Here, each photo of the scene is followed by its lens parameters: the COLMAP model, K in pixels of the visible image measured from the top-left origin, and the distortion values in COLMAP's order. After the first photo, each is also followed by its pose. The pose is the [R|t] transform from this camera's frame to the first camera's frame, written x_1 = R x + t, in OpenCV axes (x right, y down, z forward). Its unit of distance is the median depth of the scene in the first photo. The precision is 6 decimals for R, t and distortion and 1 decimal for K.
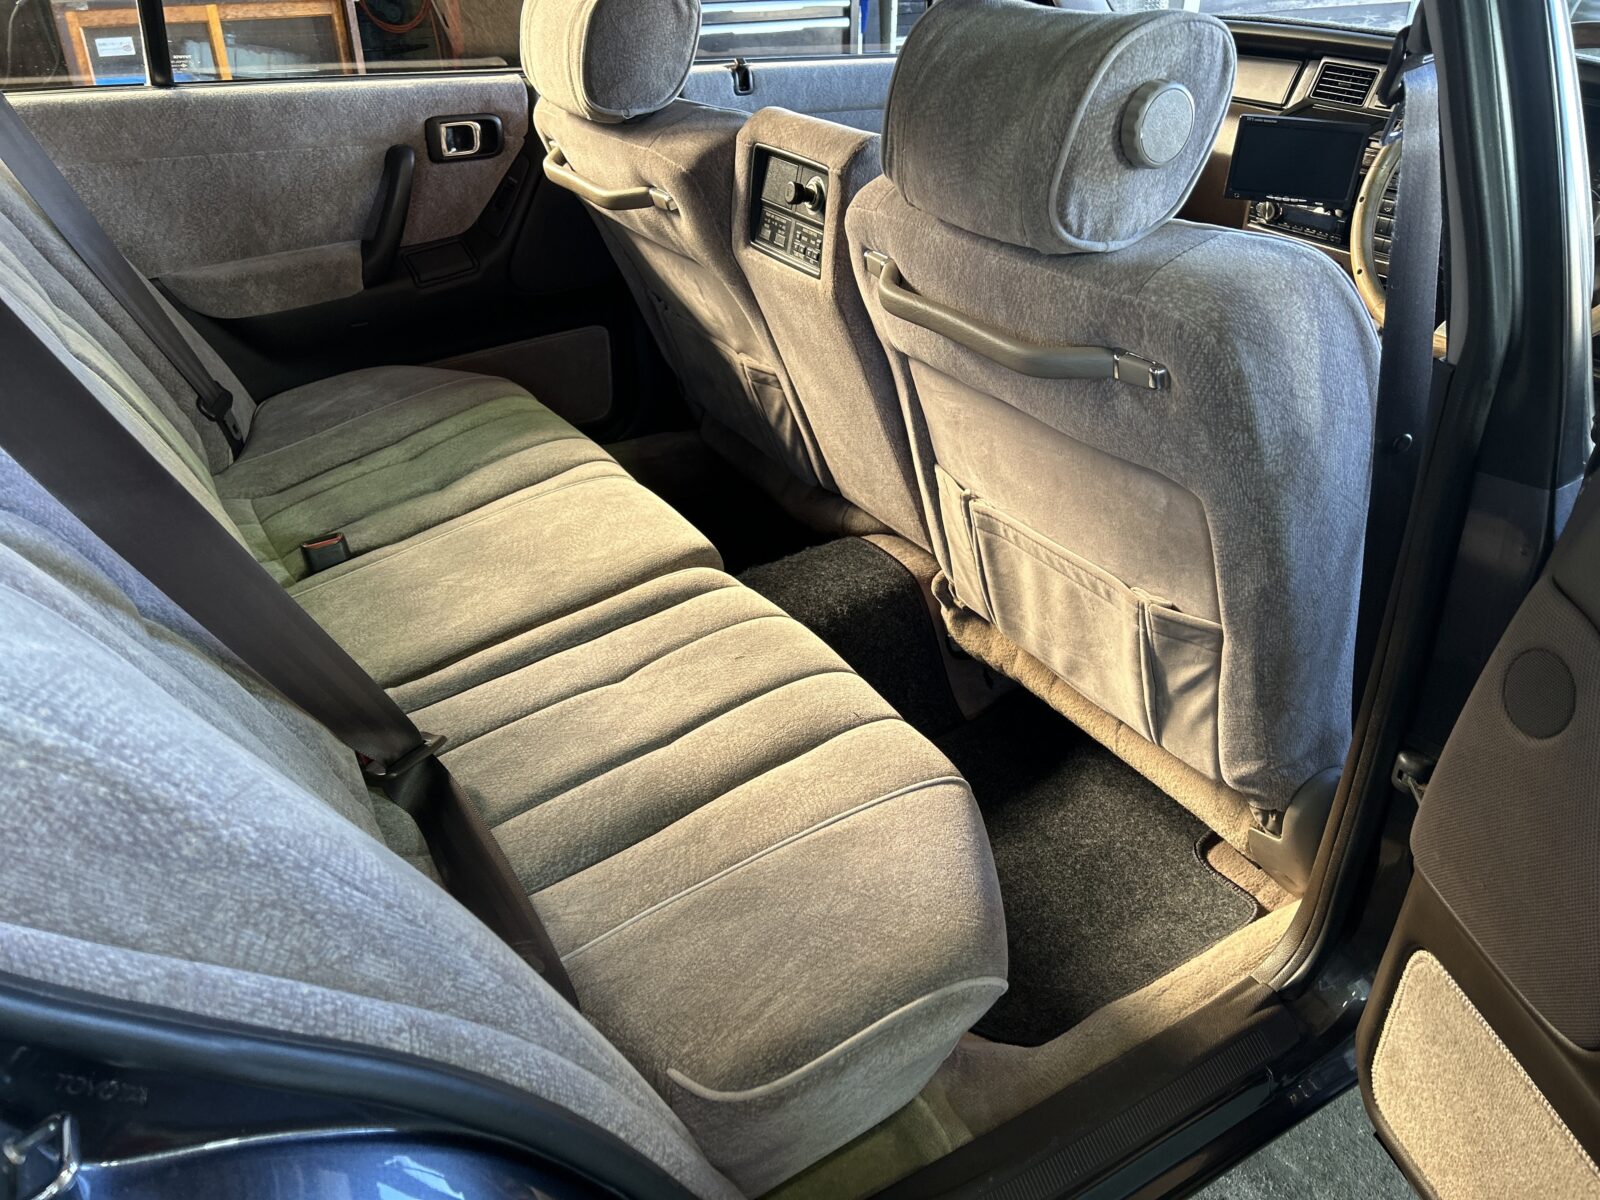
lens RADIAL K [[1211.4, 0, 803.3], [0, 1211.4, 628.7], [0, 0, 1]] dist [0.055695, -0.065724]
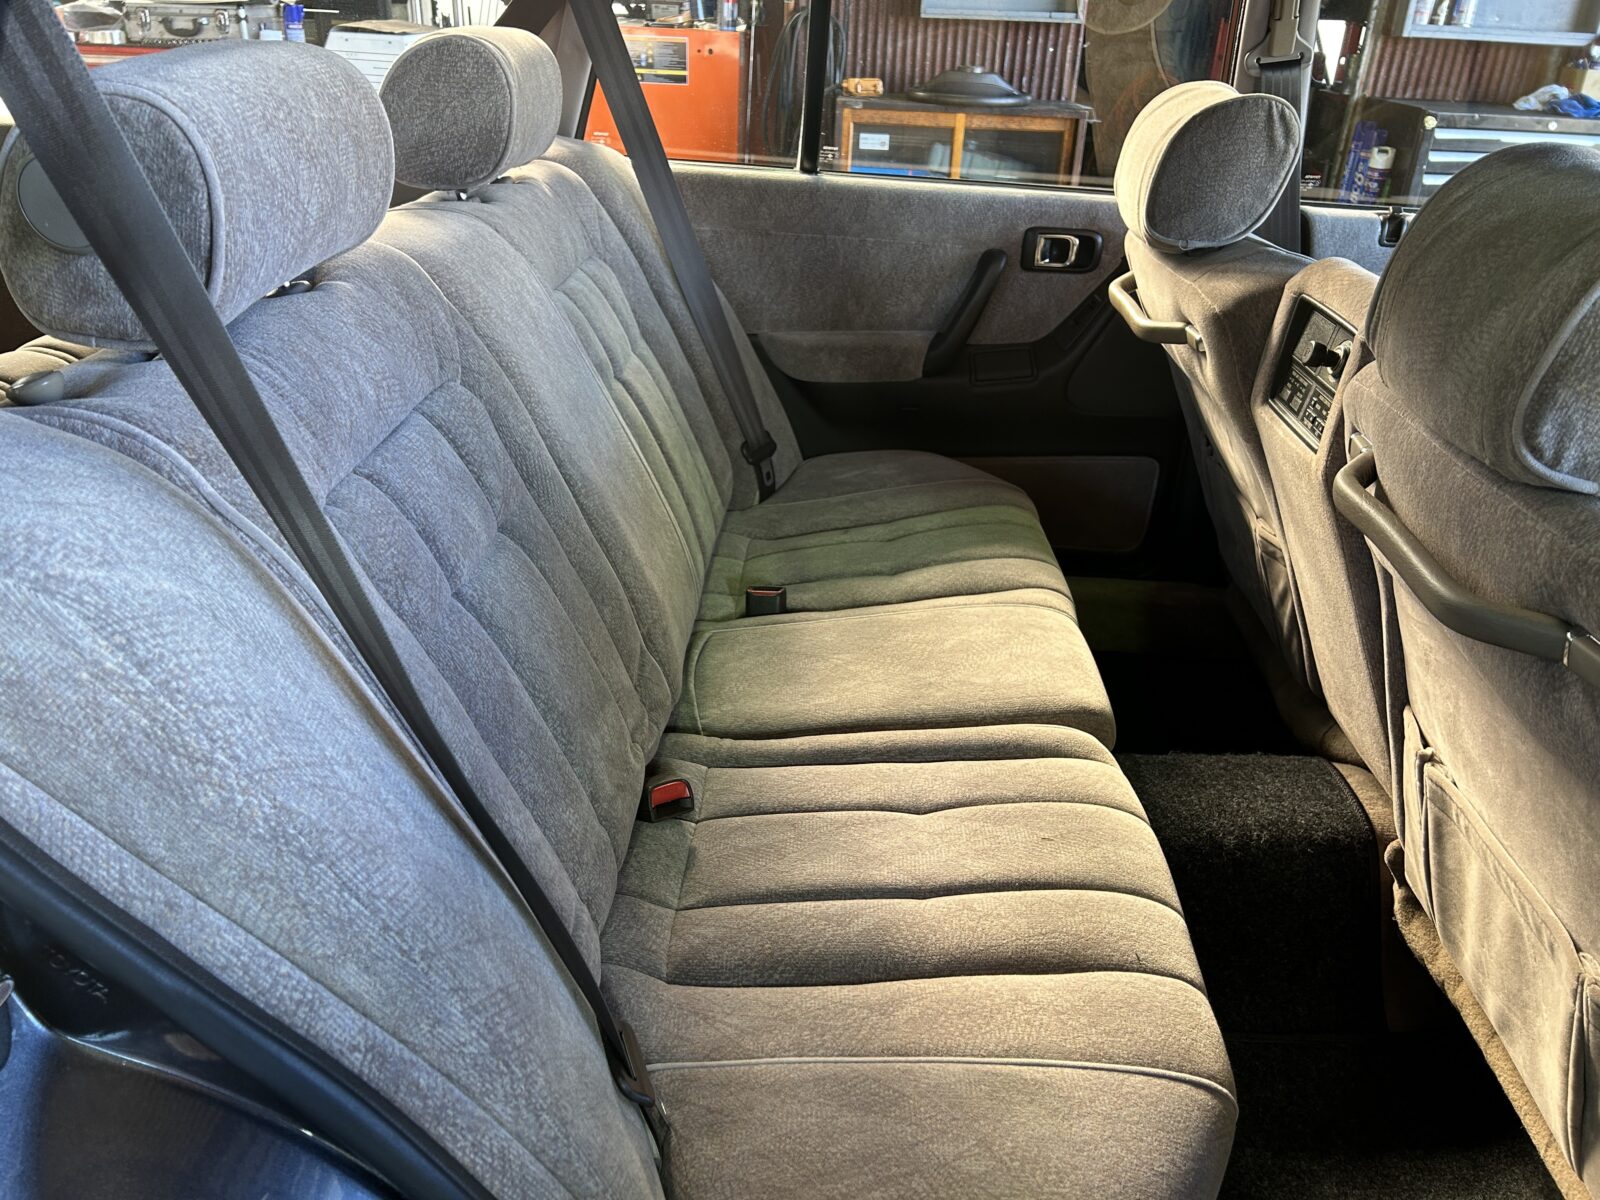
lens RADIAL K [[1211.4, 0, 751.2], [0, 1211.4, 626.0], [0, 0, 1]] dist [0.055695, -0.065724]
pose [[0.818873, 0.287030, -0.497052, 0.141186], [-0.328578, 0.944468, 0.004077, -0.046908], [0.470620, 0.159982, 0.867711, 0.091979]]
